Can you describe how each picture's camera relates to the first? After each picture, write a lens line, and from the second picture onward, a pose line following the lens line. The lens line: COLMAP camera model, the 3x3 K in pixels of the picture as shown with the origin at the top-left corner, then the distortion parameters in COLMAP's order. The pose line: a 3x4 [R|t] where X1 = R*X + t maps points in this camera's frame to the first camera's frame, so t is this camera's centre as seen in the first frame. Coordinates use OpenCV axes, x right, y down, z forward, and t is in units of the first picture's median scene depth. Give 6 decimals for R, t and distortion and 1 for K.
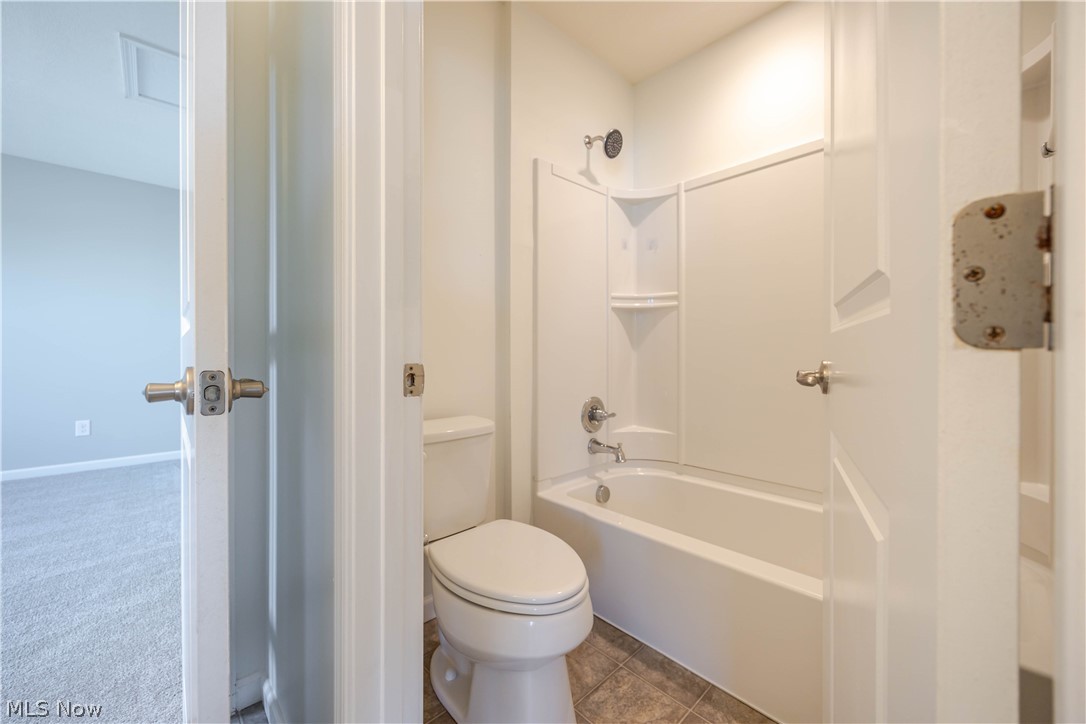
lens RADIAL K [[423.5, 0, 541.4], [0, 423.5, 356.2], [0, 0, 1]] dist [-0.002671, -0.000569]
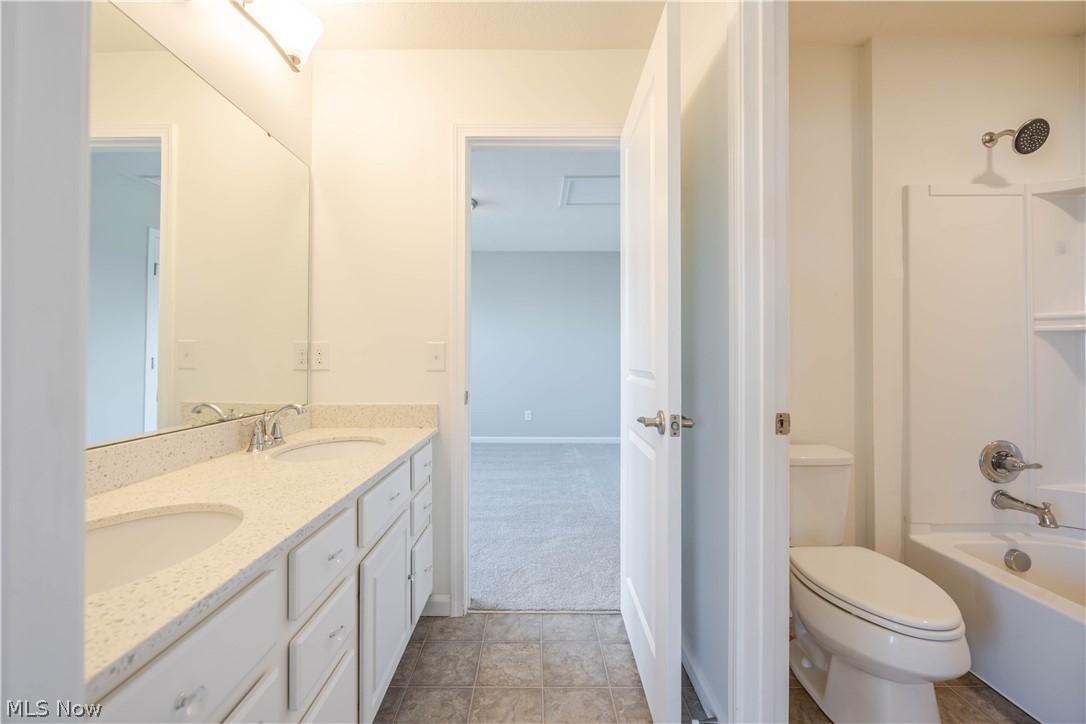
lens RADIAL K [[423.5, 0, 532.5], [0, 423.5, 358.0], [0, 0, 1]] dist [-0.002671, -0.000569]
pose [[0.720887, -0.003909, -0.693041, 0.035929], [-0.002886, 0.999958, -0.008642, -0.061398], [0.693046, 0.008230, 0.720846, -0.261900]]
